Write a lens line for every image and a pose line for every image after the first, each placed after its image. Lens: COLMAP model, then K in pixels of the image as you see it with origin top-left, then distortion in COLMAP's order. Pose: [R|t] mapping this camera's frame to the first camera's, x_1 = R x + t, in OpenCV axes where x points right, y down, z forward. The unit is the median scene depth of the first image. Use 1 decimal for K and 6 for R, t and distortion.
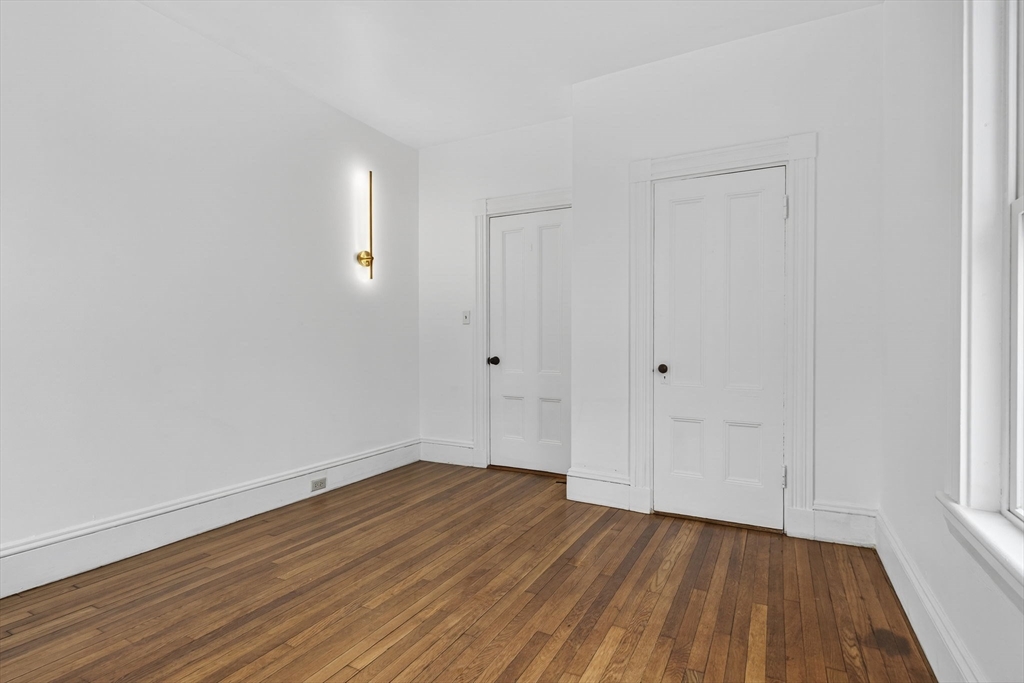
lens RADIAL K [[466.0, 0, 555.9], [0, 466.0, 342.9], [0, 0, 1]] dist [0.000482, -0.000193]
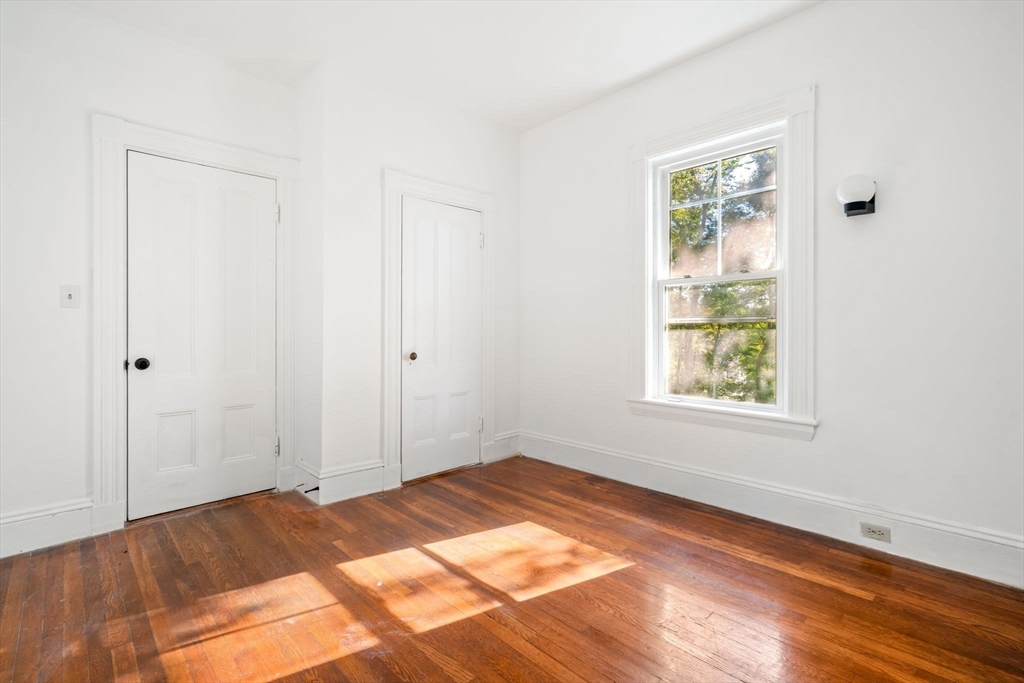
lens RADIAL K [[487.6, 0, 509.8], [0, 487.6, 327.3], [0, 0, 1]] dist [0.010022, -0.000180]
pose [[0.372456, -0.006407, 0.928028, -0.792829], [0.007847, 0.999962, 0.003755, -0.018156], [-0.928017, 0.005884, 0.372492, 0.315203]]
